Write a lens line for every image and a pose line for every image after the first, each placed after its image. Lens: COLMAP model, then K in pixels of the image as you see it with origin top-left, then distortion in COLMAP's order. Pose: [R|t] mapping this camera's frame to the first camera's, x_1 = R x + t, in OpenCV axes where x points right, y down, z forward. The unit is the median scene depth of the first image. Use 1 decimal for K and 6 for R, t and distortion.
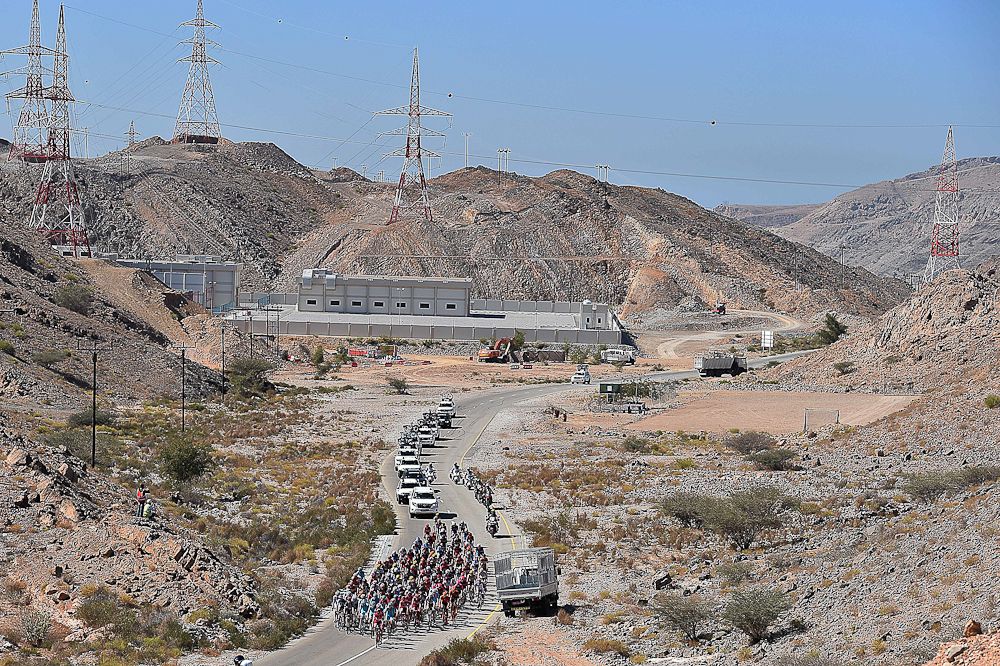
lens RADIAL K [[2820.1, 0, 500.0], [0, 2820.1, 333.4], [0, 0, 1]] dist [-0.007159, 0.000000]
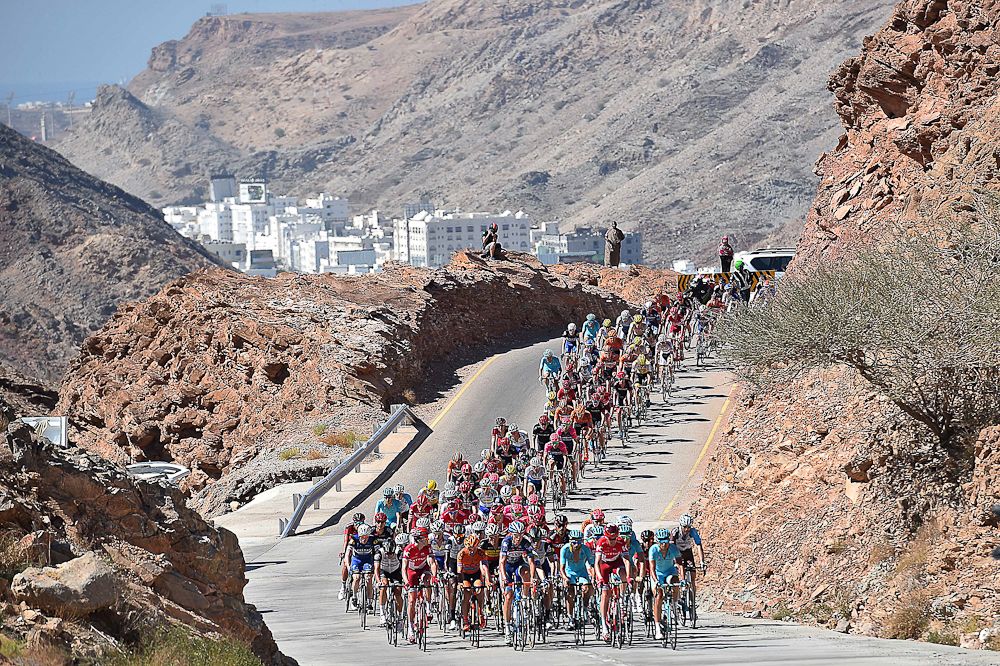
lens RADIAL K [[5814.7, 0, 500.0], [0, 5814.7, 333.1], [0, 0, 1]] dist [1.826114, 0.000000]
pose [[0.990959, -0.077119, 0.109790, 0.033976], [0.077270, 0.997006, 0.002888, -0.000439], [-0.109684, 0.005622, 0.993951, 0.235311]]
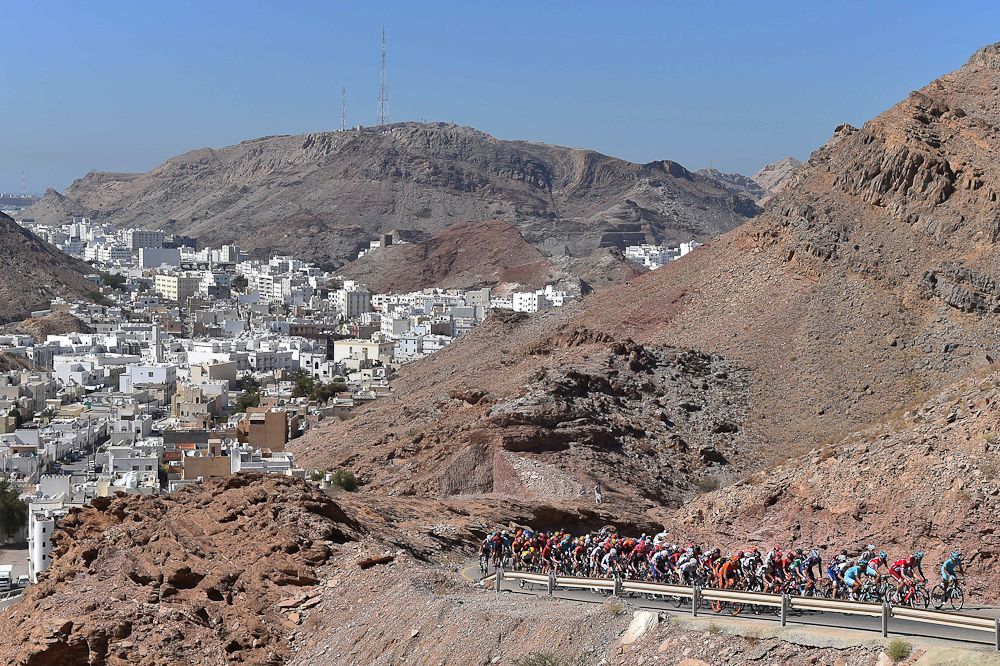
lens RADIAL K [[1568.5, 0, 499.8], [0, 1568.5, 333.0], [0, 0, 1]] dist [-0.007578, 0.000000]
pose [[0.953694, -0.037413, 0.298443, 0.050861], [0.024212, 0.998563, 0.047809, 0.001098], [-0.299803, -0.038369, 0.953229, 0.284134]]
